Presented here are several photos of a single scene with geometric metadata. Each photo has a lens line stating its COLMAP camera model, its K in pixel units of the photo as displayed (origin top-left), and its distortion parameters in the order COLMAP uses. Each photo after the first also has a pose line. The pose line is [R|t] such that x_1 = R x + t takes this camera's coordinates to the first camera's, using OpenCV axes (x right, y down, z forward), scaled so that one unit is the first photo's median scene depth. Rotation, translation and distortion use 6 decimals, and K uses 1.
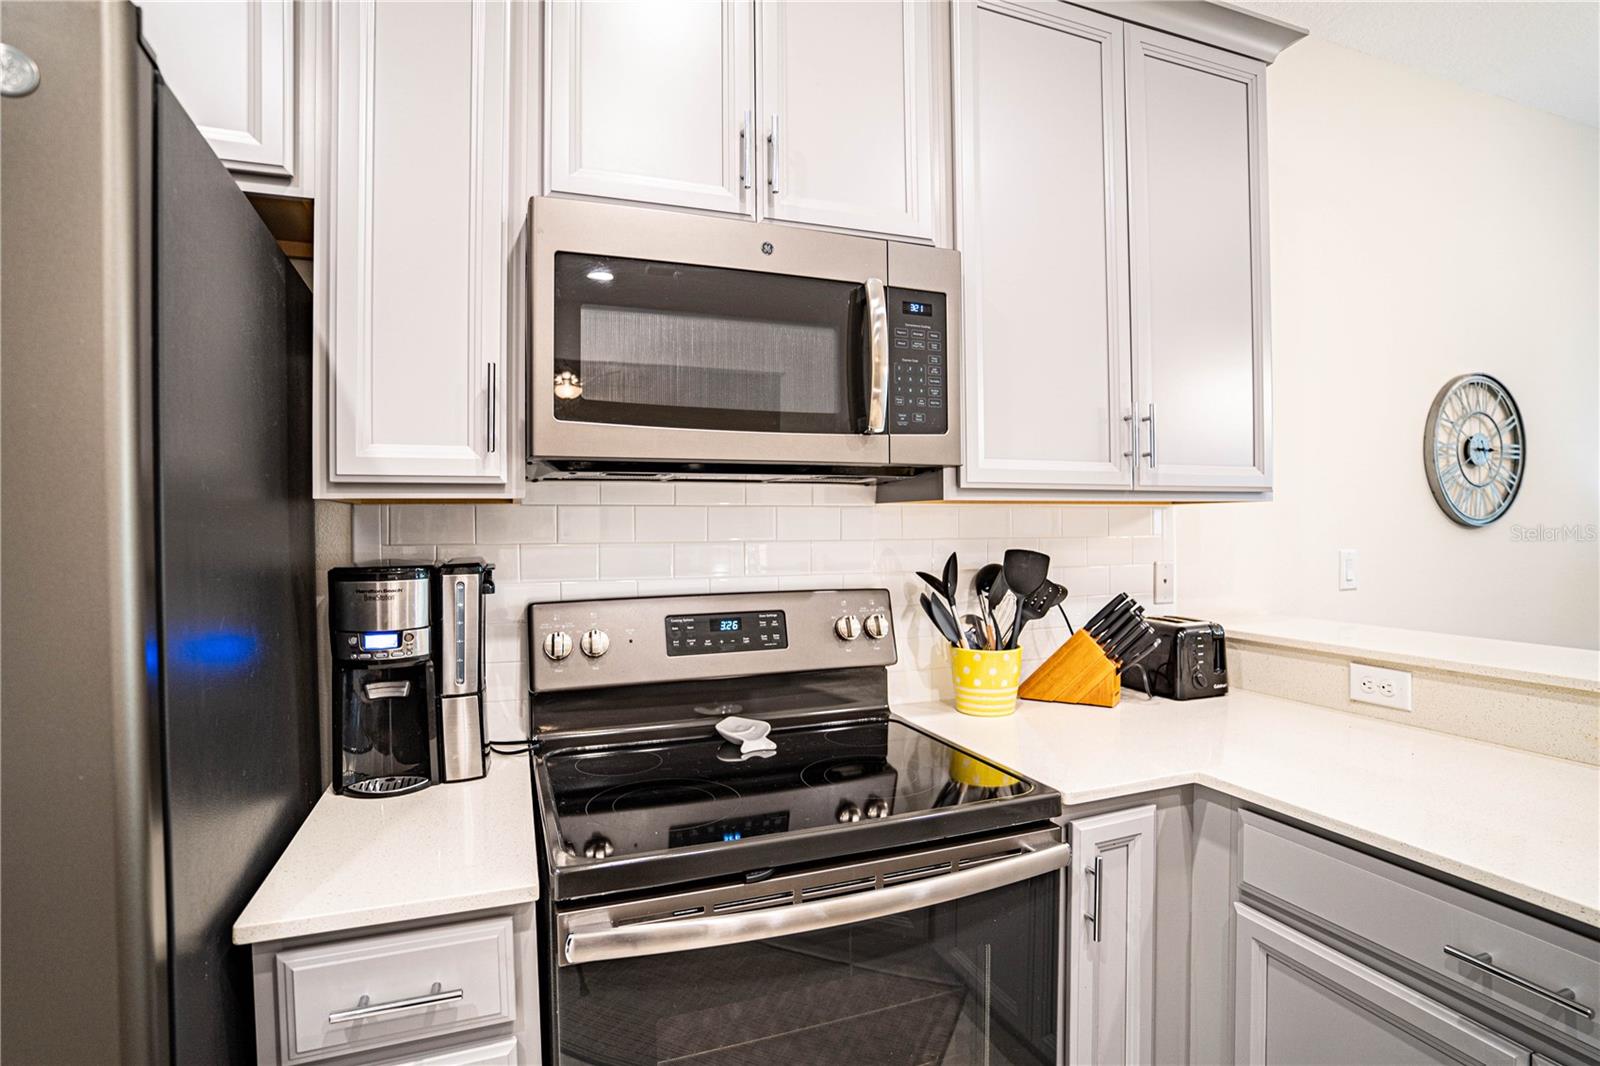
lens RADIAL K [[791.7, 0, 800.0], [0, 791.7, 533.0], [0, 0, 1]] dist [-0.082084, 0.039125]
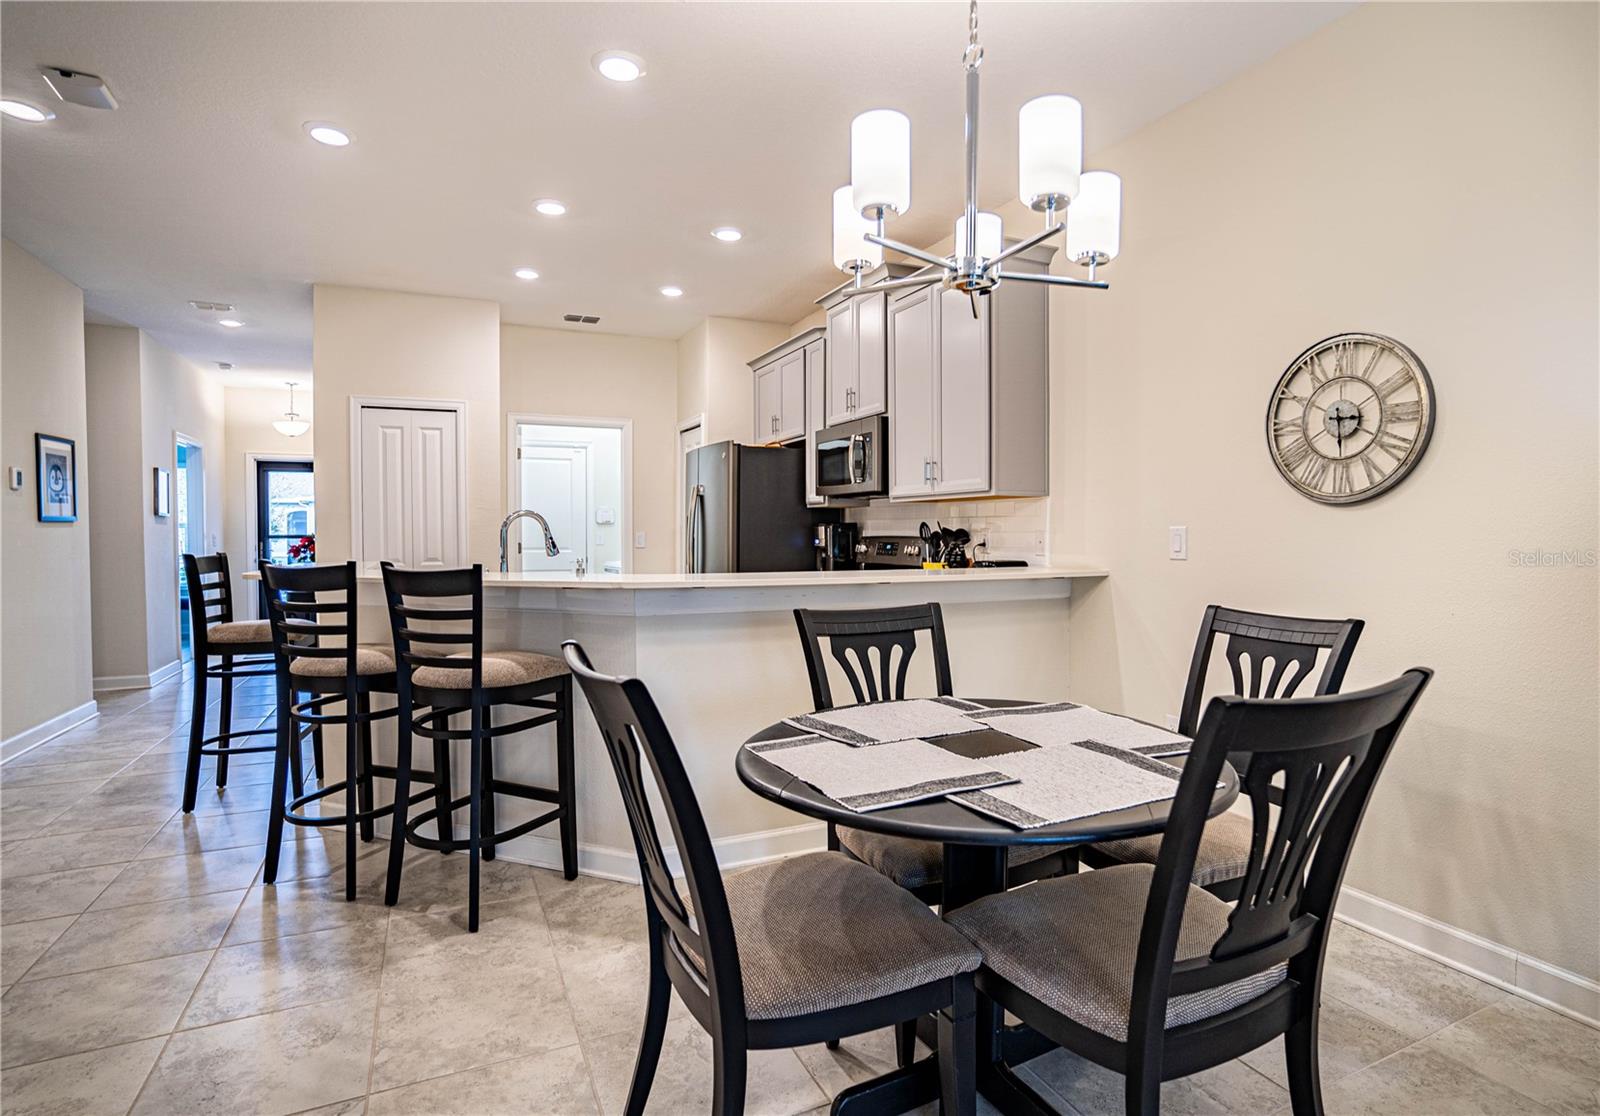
lens RADIAL K [[830.0, 0, 833.7], [0, 830.0, 557.3], [0, 0, 1]] dist [-0.083098, 0.041112]
pose [[0.090231, 0.039389, -0.995142, 2.923391], [-0.010335, 0.999201, 0.038613, 0.038593], [0.995867, 0.006800, 0.090566, 0.514094]]
